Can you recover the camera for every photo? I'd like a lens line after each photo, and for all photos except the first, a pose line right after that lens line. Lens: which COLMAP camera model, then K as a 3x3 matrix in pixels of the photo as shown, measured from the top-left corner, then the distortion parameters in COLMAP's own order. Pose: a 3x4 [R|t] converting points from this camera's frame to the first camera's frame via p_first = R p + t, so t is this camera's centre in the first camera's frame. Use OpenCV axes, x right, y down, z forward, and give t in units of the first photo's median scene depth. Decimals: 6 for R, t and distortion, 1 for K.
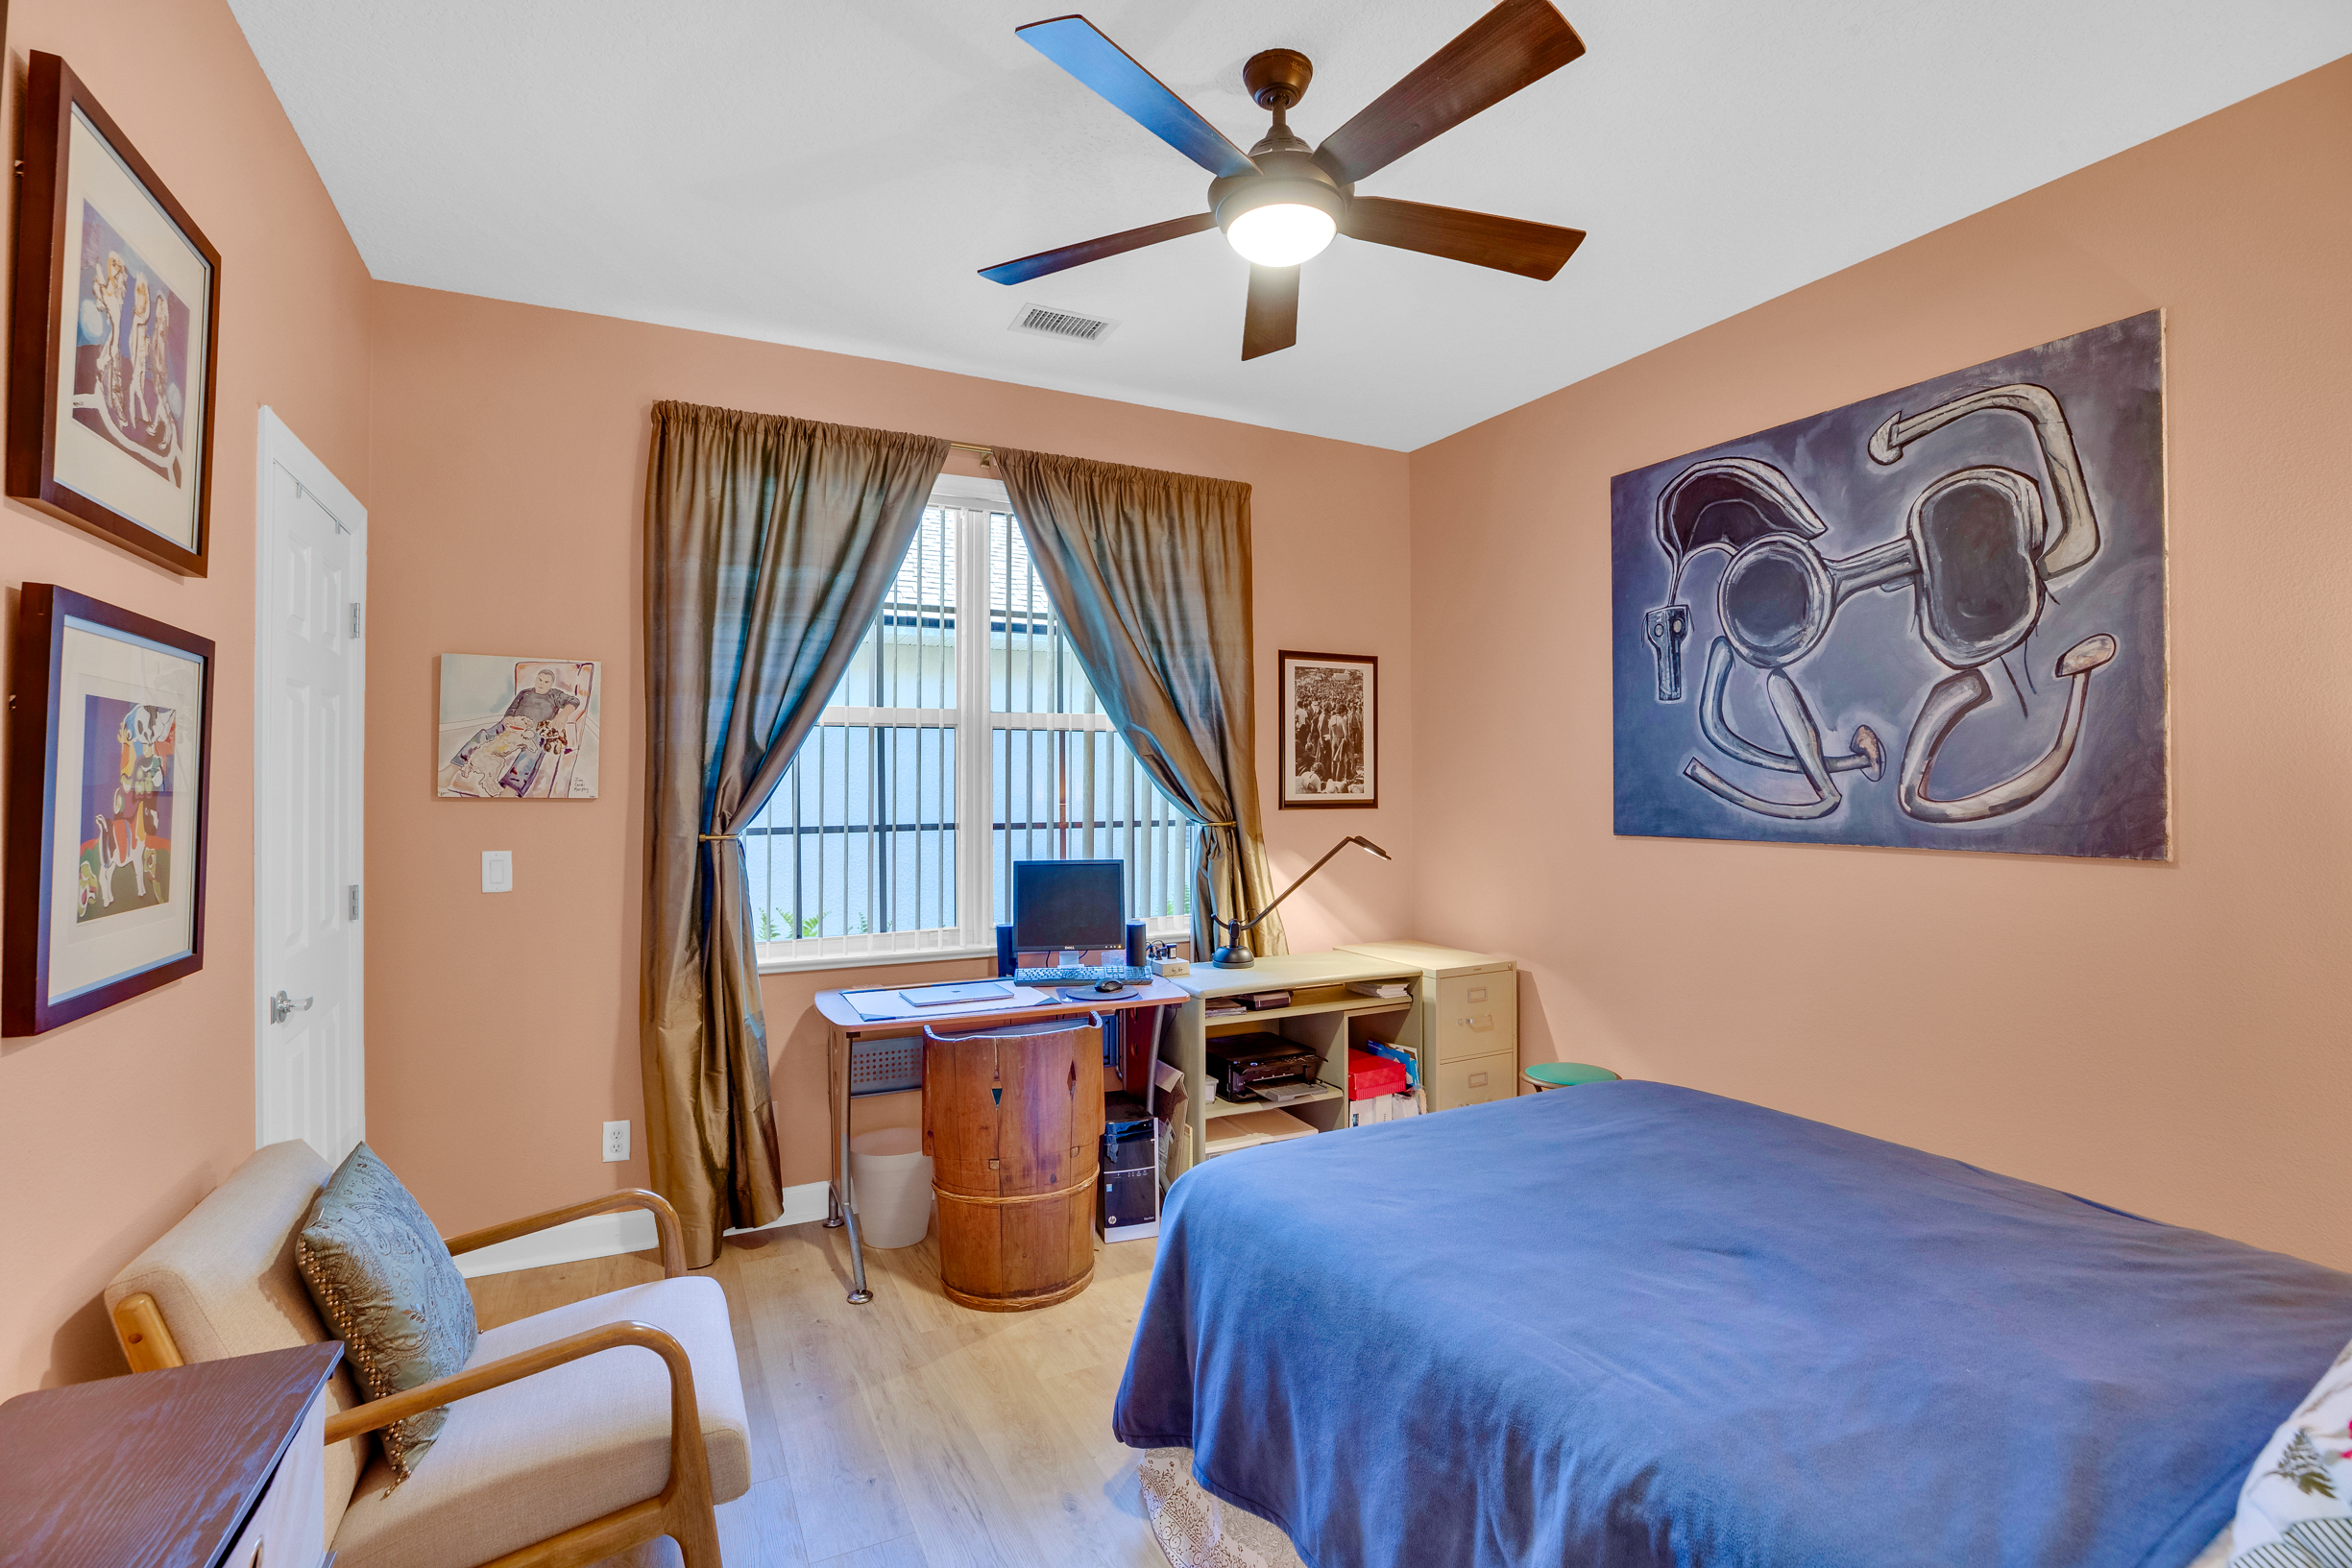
lens RADIAL K [[1081.9, 0, 1187.9], [0, 1081.9, 778.9], [0, 0, 1]] dist [-0.045360, 0.014413]
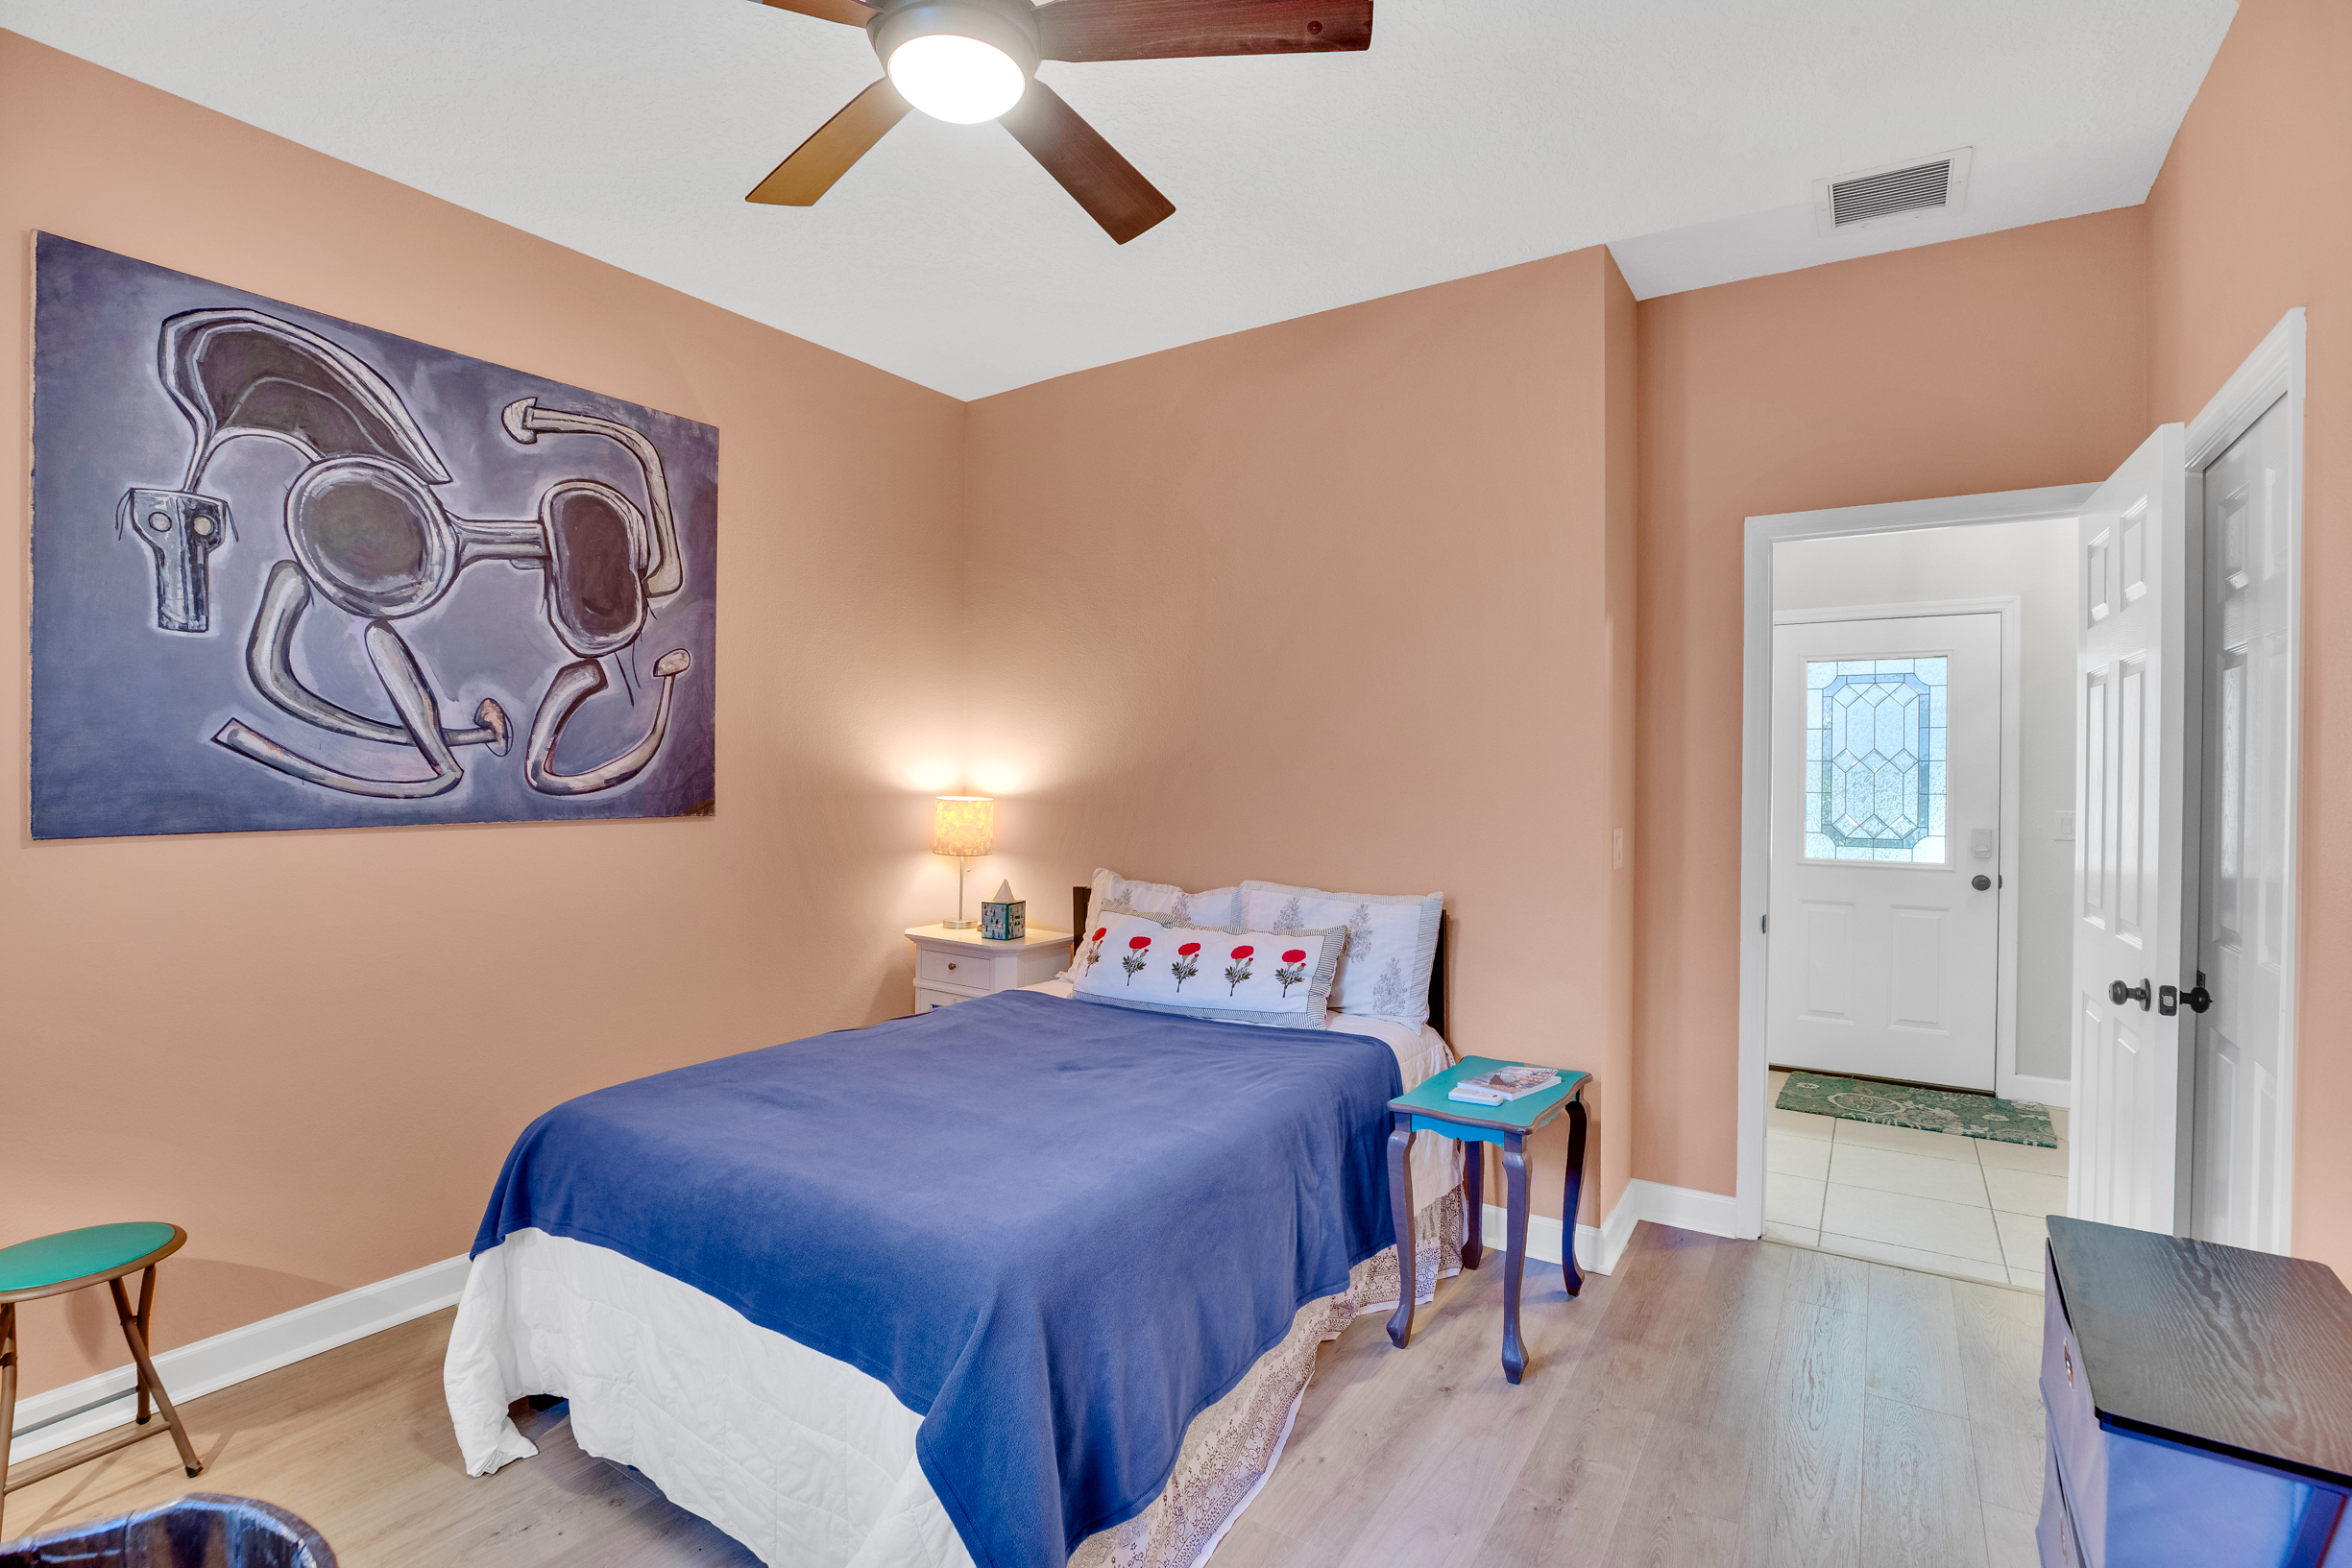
lens RADIAL K [[1081.9, 0, 1187.9], [0, 1081.9, 778.9], [0, 0, 1]] dist [-0.045360, 0.014413]
pose [[-0.494328, -0.009524, 0.869224, -0.536318], [-0.011269, 0.999926, 0.004547, 0.011645], [-0.869203, -0.007547, -0.494398, 0.947812]]
